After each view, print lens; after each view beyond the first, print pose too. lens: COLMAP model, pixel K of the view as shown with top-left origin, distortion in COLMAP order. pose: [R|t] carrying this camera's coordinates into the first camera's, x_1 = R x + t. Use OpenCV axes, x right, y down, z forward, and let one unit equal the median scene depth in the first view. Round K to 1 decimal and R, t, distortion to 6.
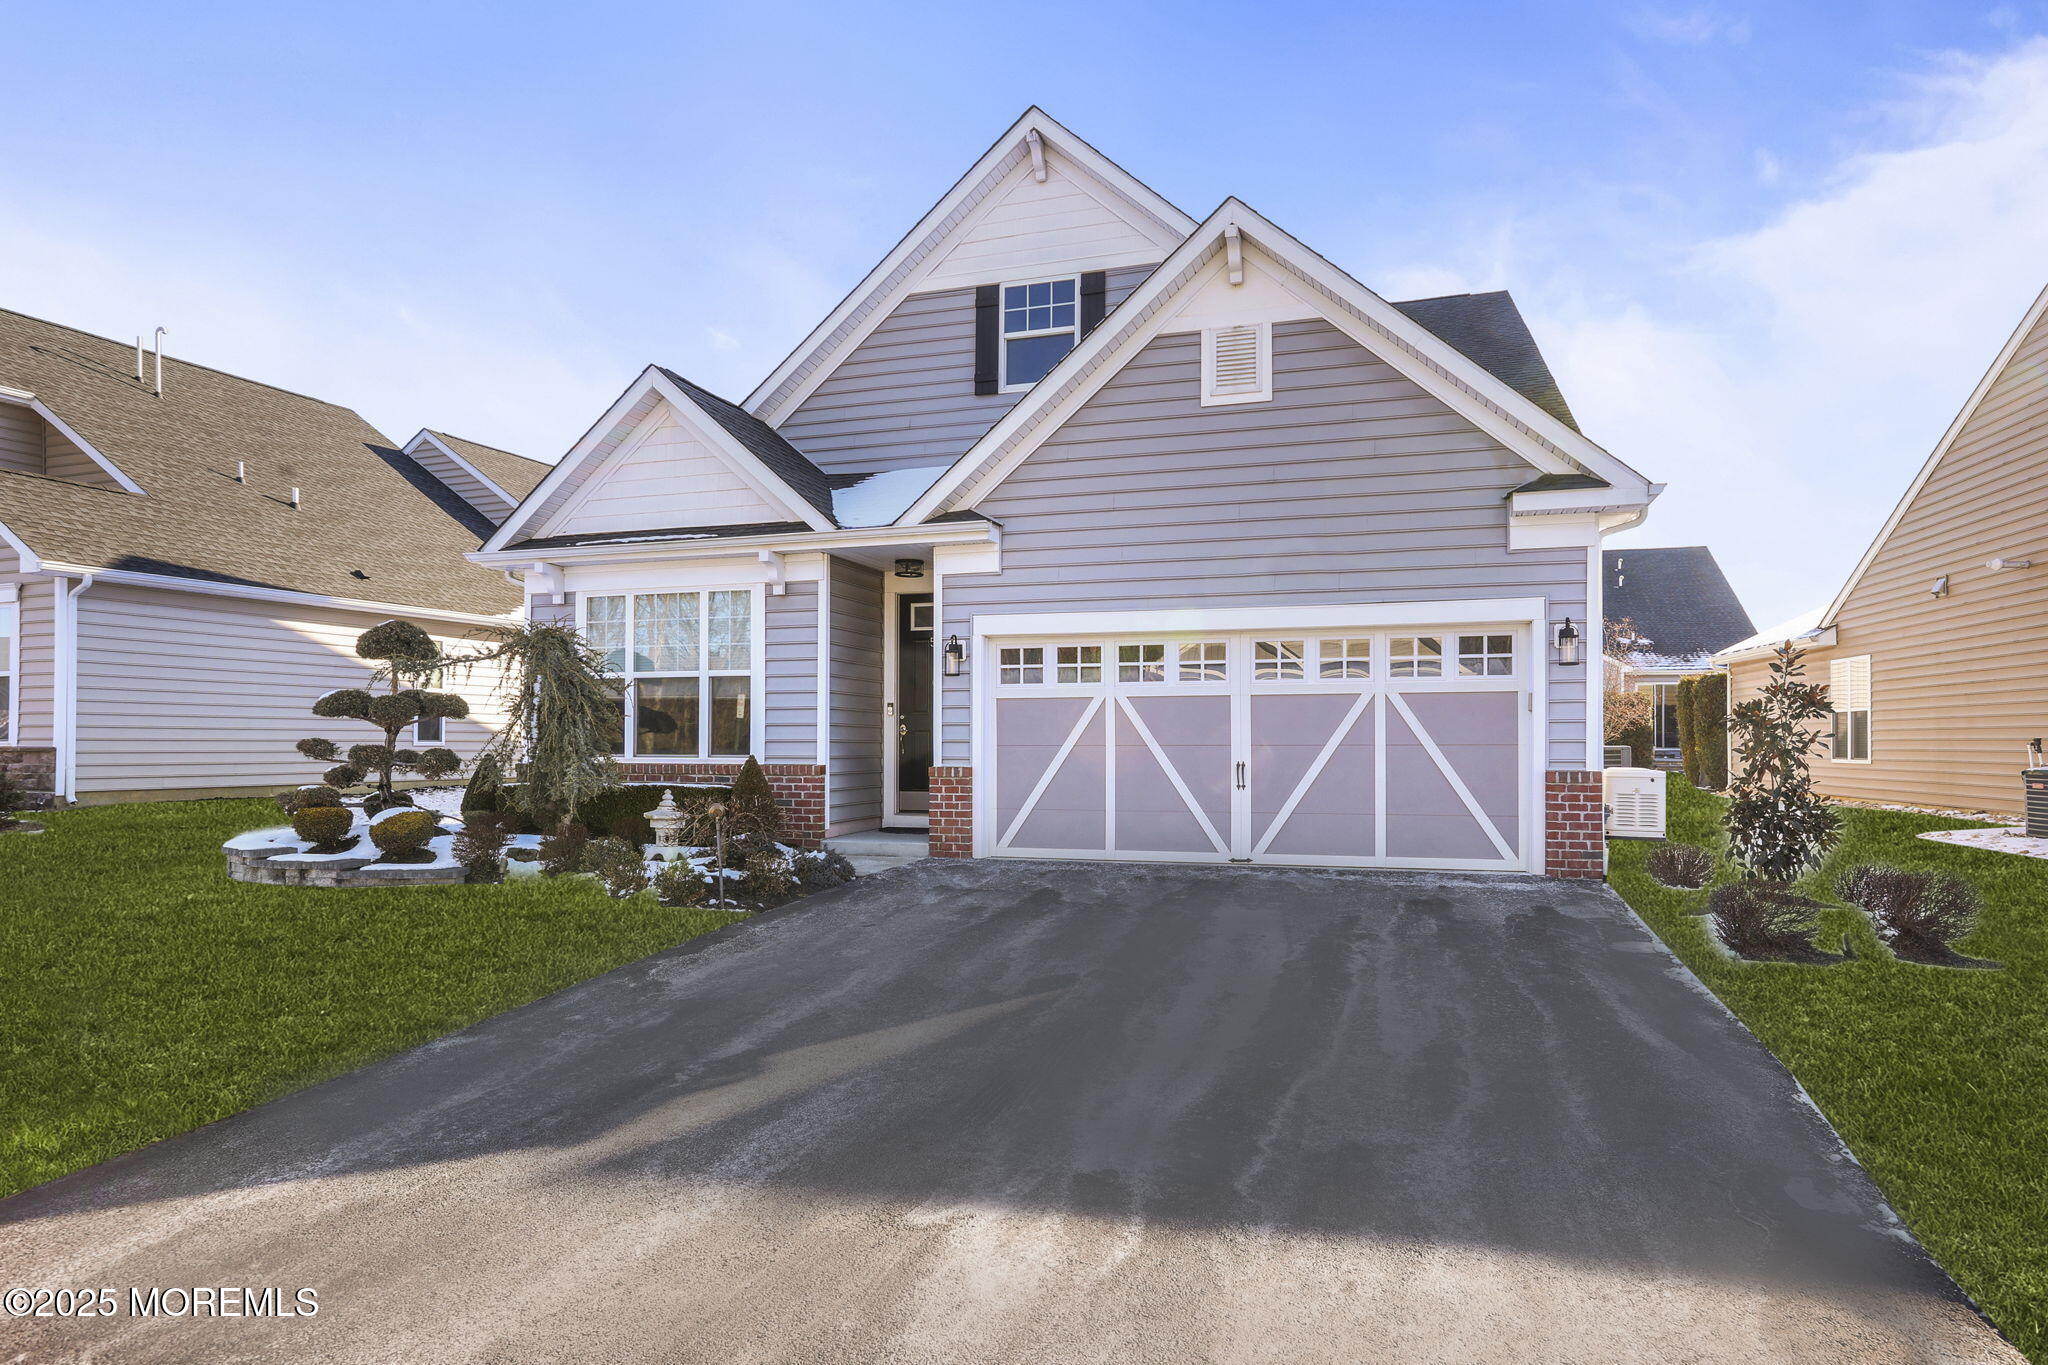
lens RADIAL K [[914.3, 0, 1076.7], [0, 914.3, 706.2], [0, 0, 1]] dist [-0.002155, -0.000403]
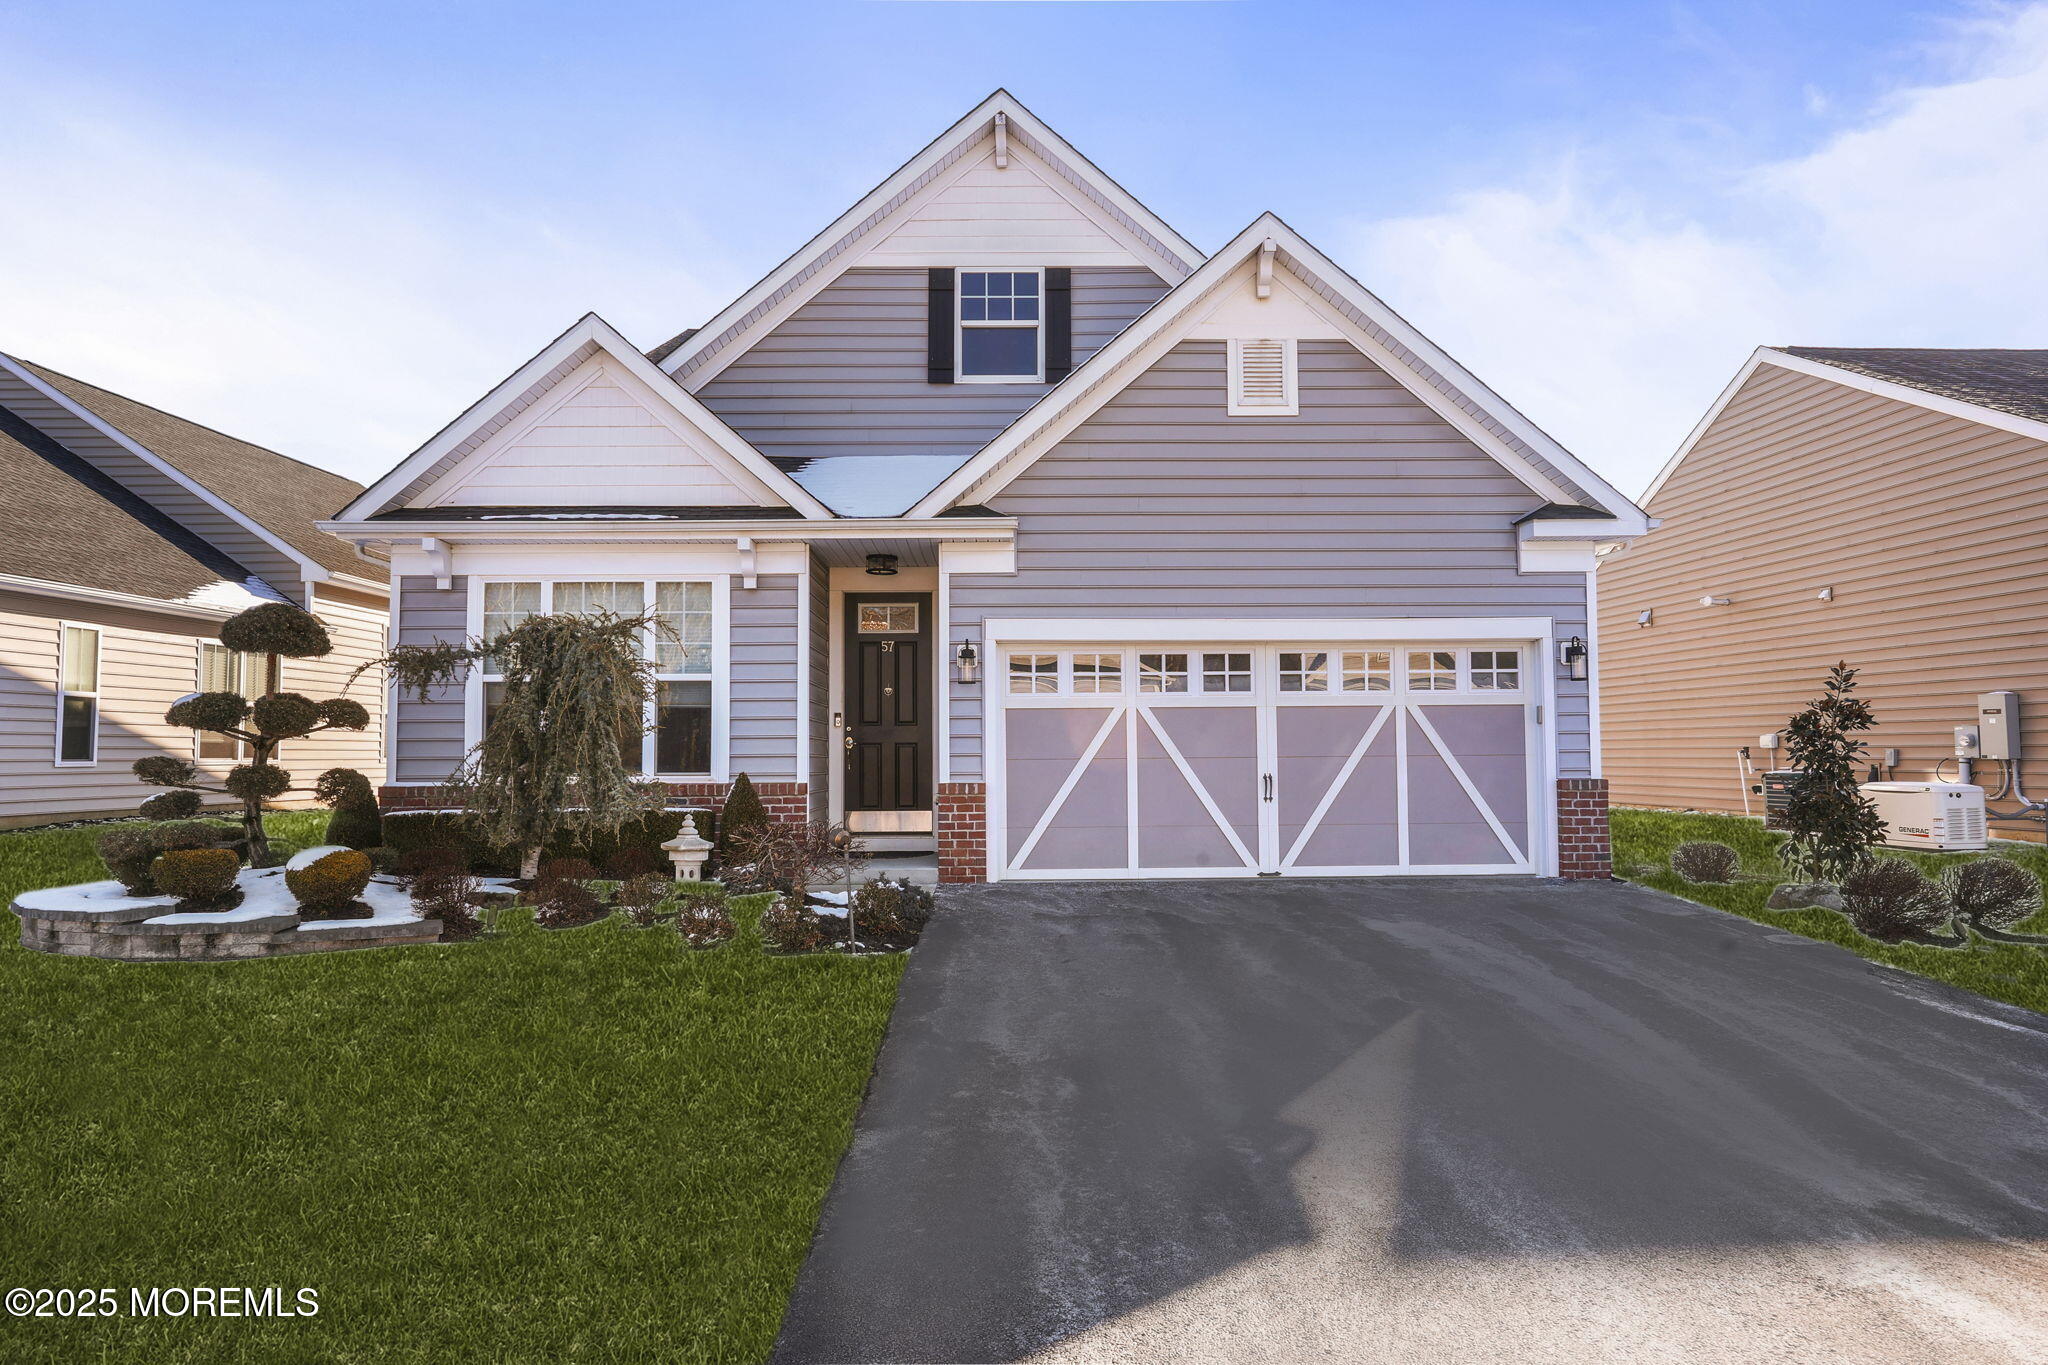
lens RADIAL K [[942.9, 0, 1051.6], [0, 942.9, 687.0], [0, 0, 1]] dist [0.002932, 0.000802]
pose [[0.968610, 0.011368, 0.248325, -0.291316], [-0.002940, 0.999408, -0.034281, 0.002451], [-0.248568, 0.032474, 0.968070, 0.063818]]
